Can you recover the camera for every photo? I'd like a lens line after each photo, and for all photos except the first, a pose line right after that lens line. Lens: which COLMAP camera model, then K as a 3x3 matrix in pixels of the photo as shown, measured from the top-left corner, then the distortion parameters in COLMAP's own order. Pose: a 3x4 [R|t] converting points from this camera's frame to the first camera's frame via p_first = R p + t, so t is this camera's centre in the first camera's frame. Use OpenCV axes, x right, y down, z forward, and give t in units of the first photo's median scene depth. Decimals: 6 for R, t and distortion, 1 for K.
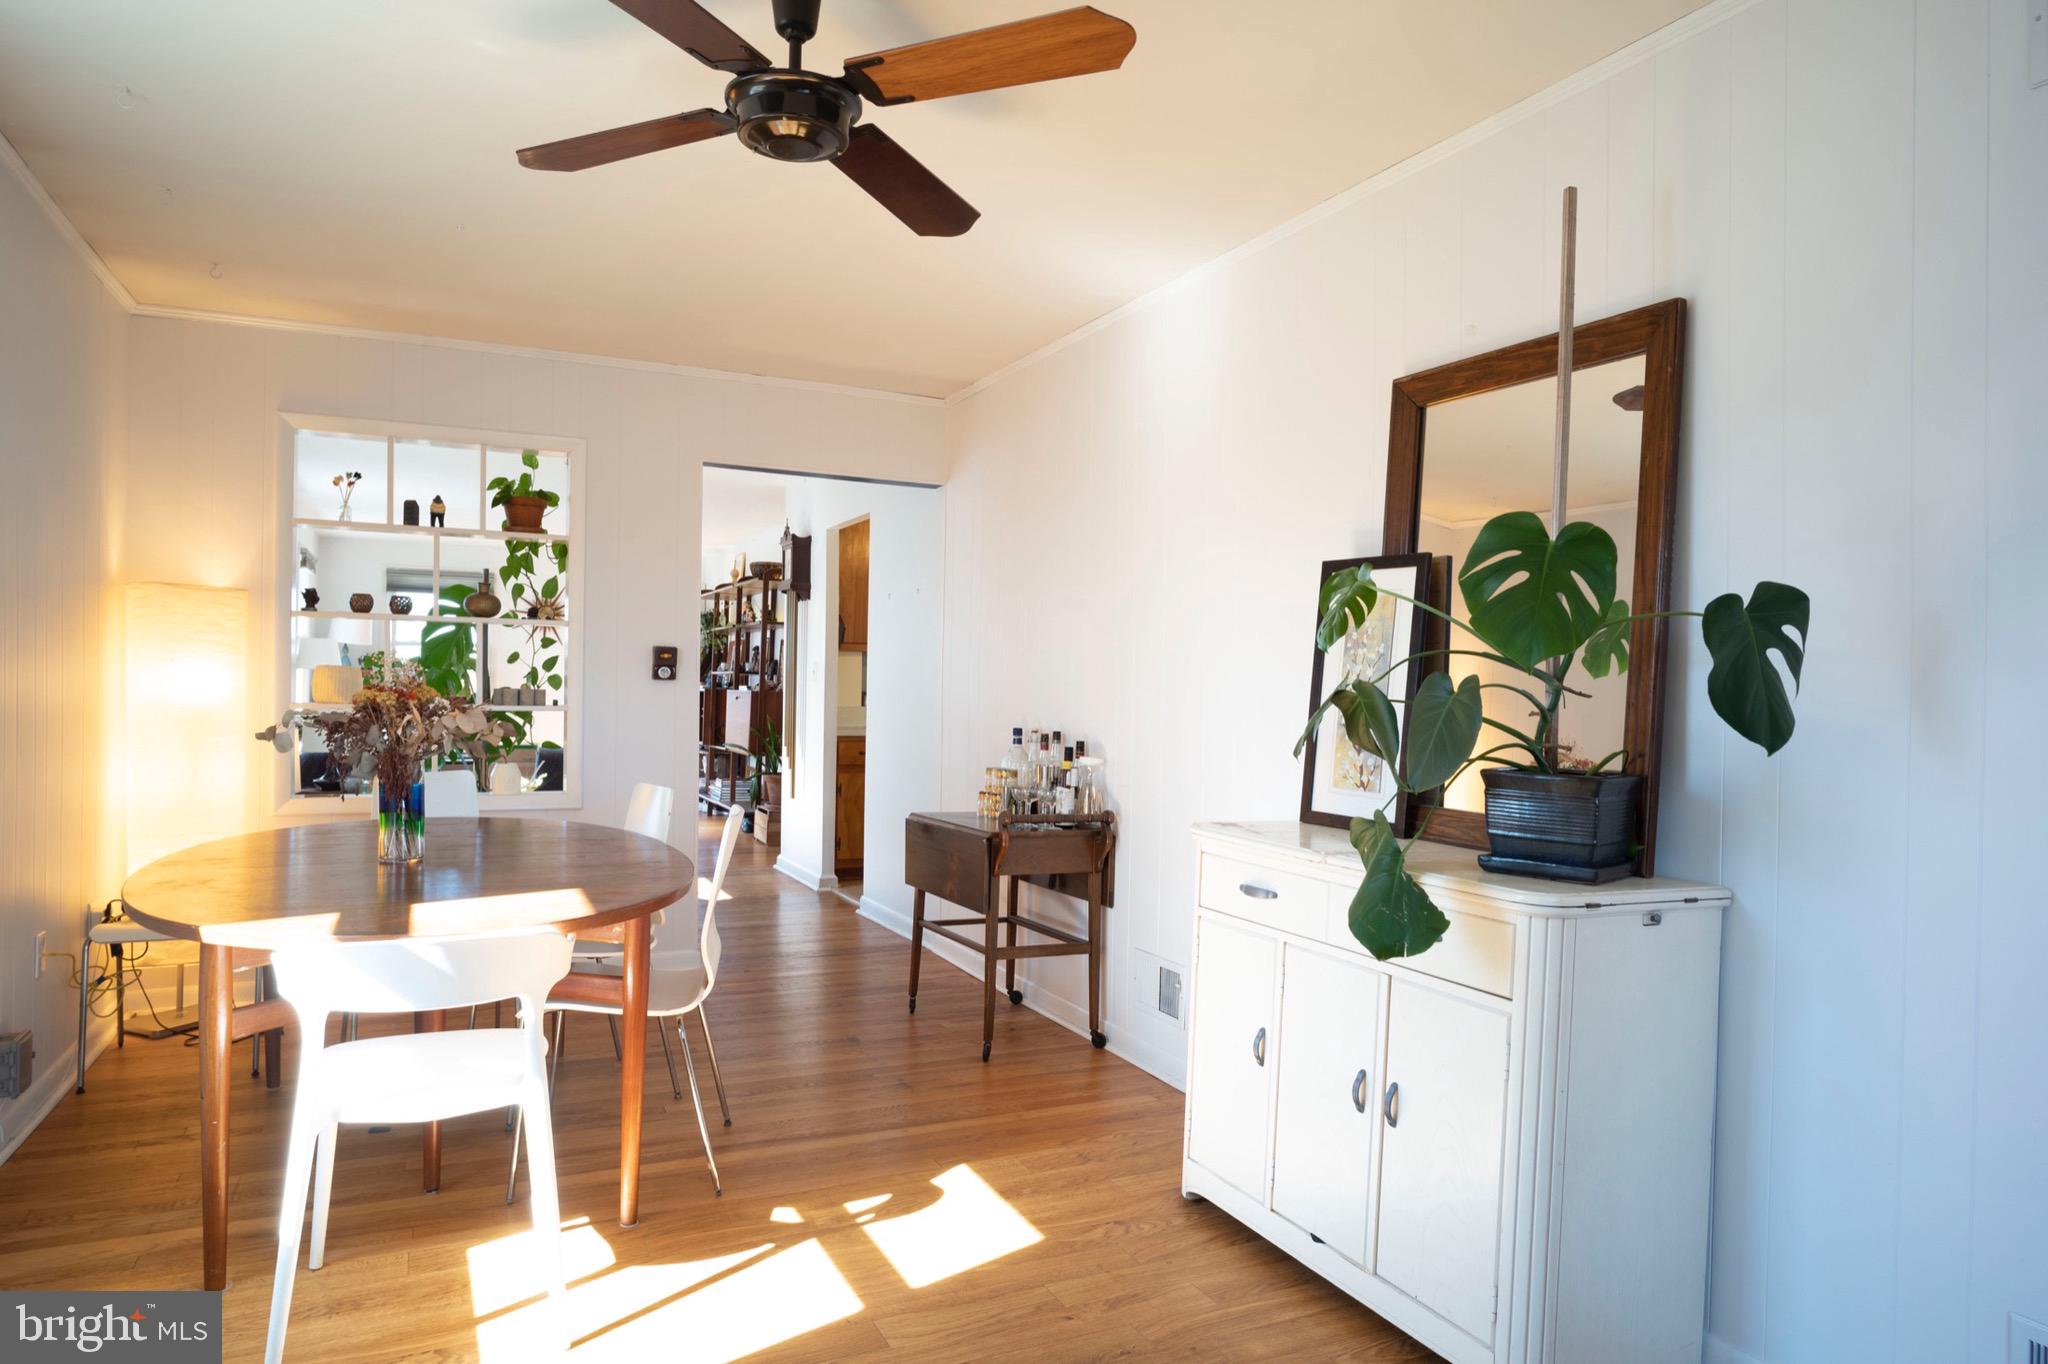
lens RADIAL K [[1245.5, 0, 1024.0], [0, 1245.5, 682.0], [0, 0, 1]] dist [-0.046873, 0.028931]
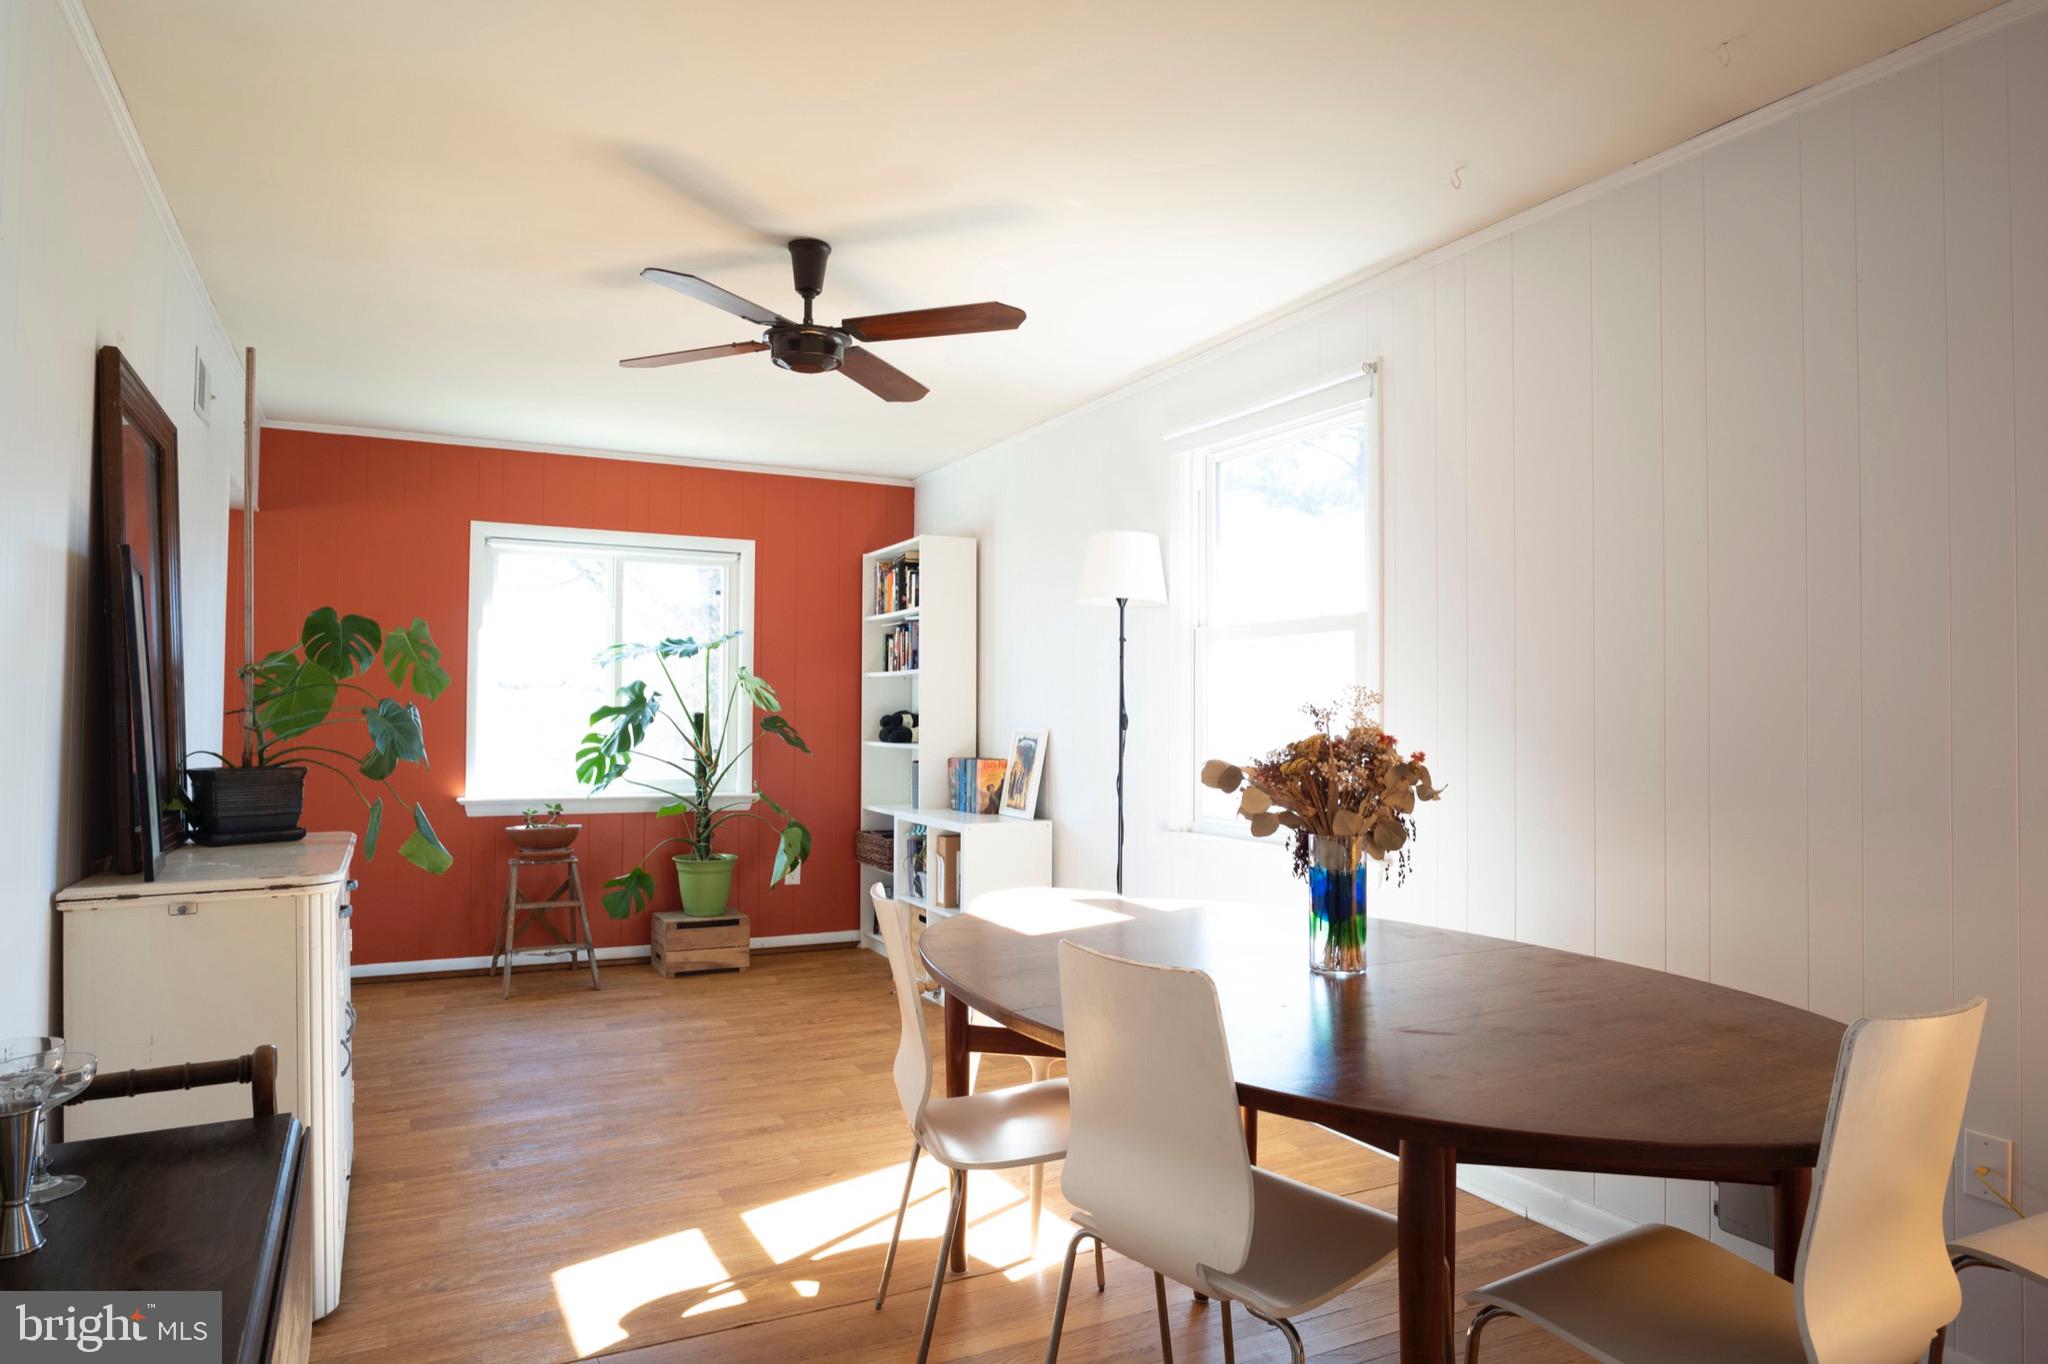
lens RADIAL K [[1245.5, 0, 1024.0], [0, 1245.5, 682.0], [0, 0, 1]] dist [-0.046873, 0.028931]
pose [[-0.999191, -0.025603, -0.031025, -0.301790], [-0.024686, 0.999258, -0.029572, -0.001687], [0.031759, -0.028783, -0.999081, 1.859602]]
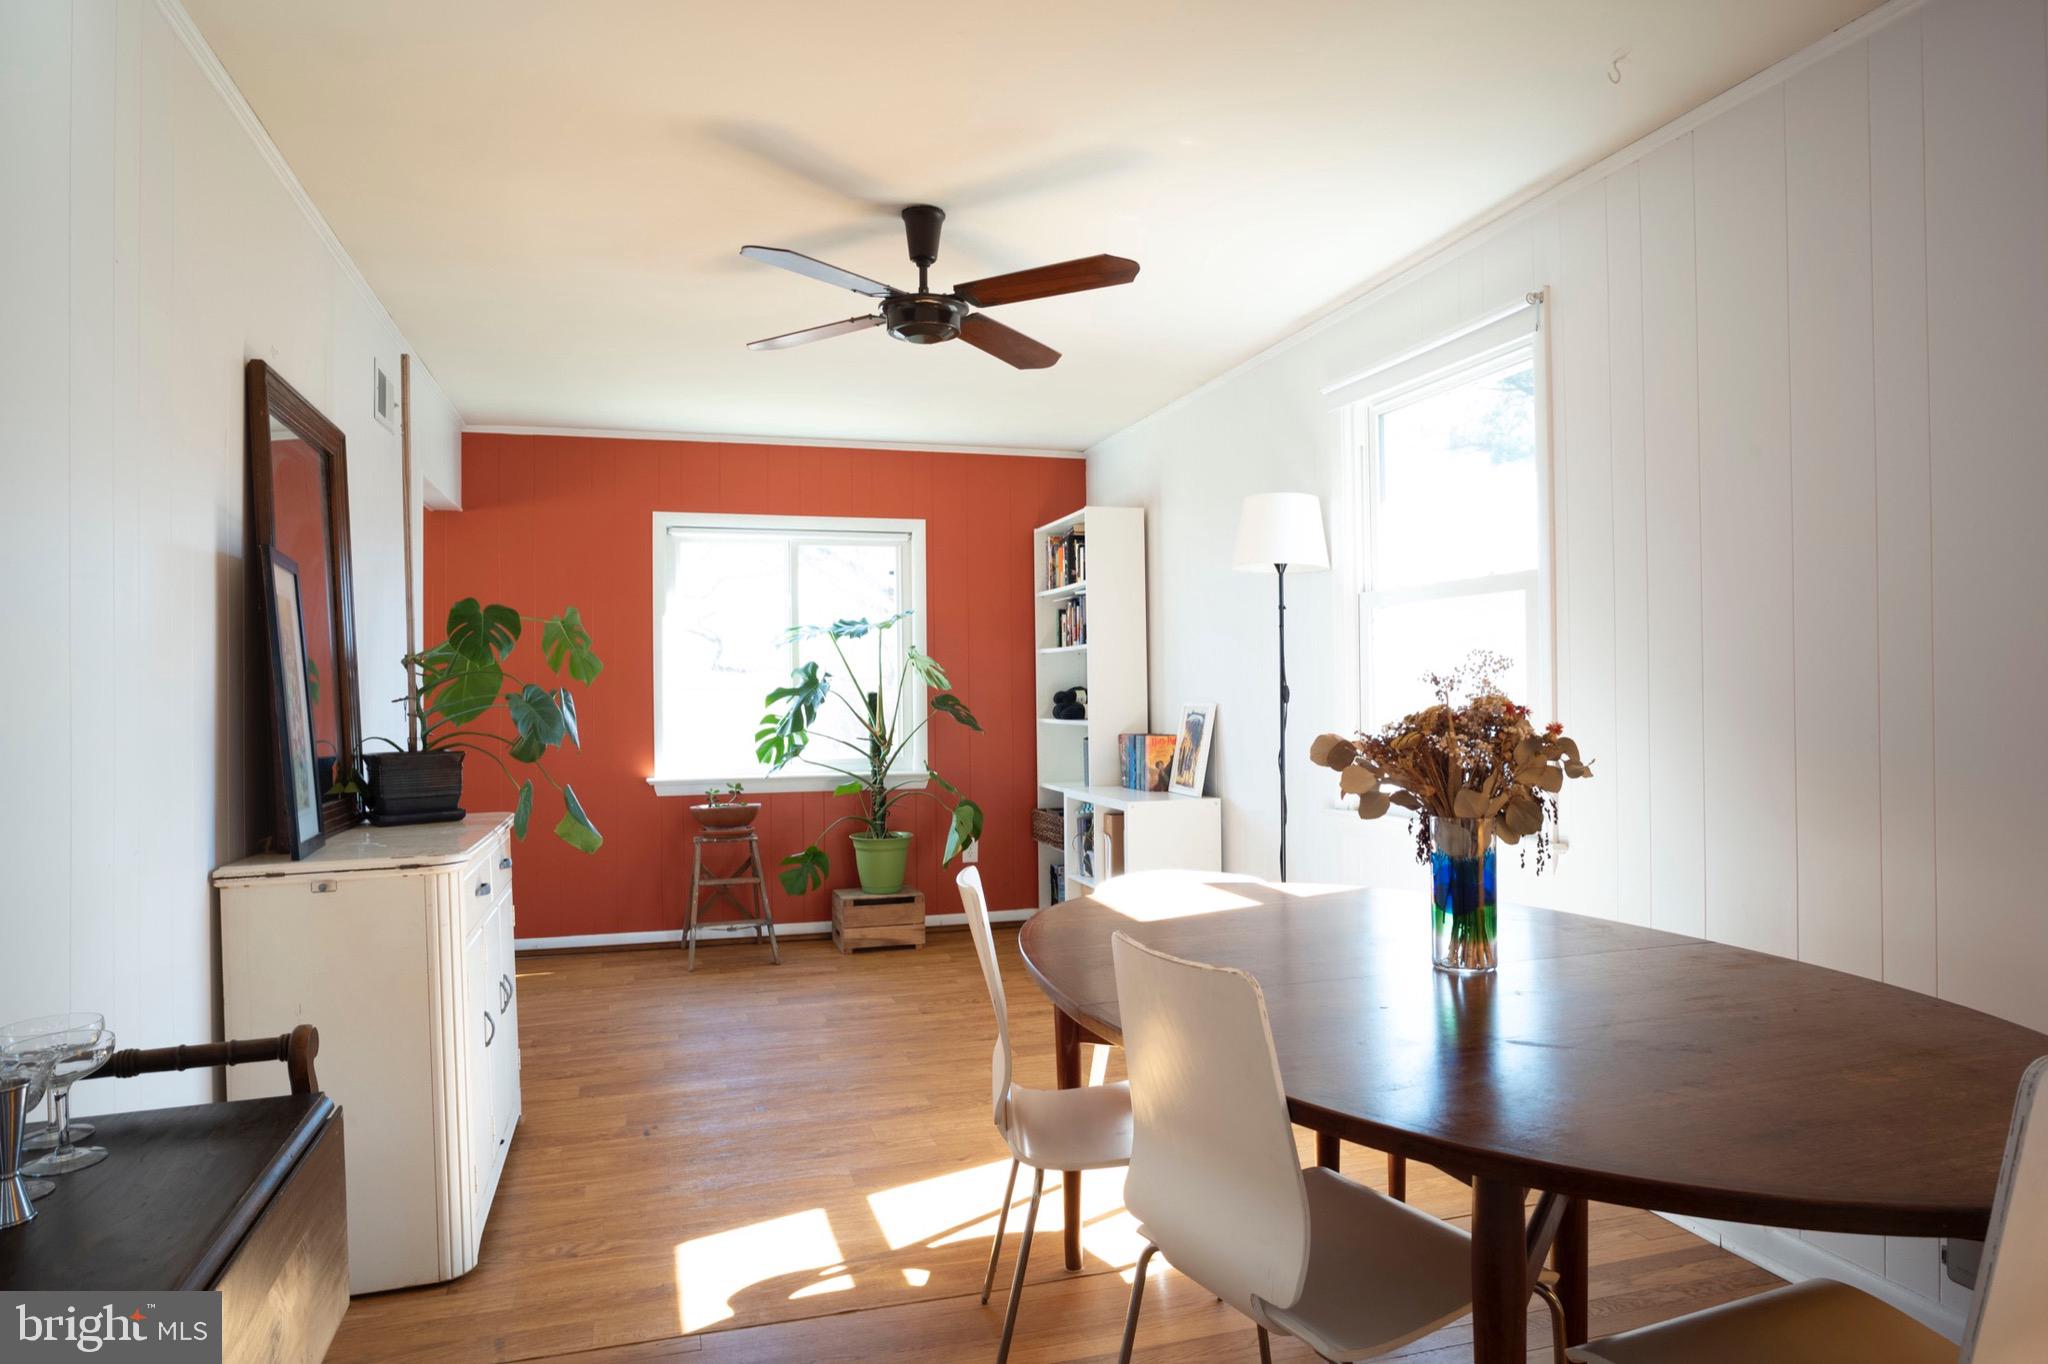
lens RADIAL K [[1245.5, 0, 1024.0], [0, 1245.5, 682.0], [0, 0, 1]] dist [-0.046873, 0.028931]
pose [[-0.988947, -0.006129, 0.148145, -0.385922], [-0.007274, 0.999948, -0.007185, -0.002787], [-0.148094, -0.008183, -0.988939, 1.810070]]
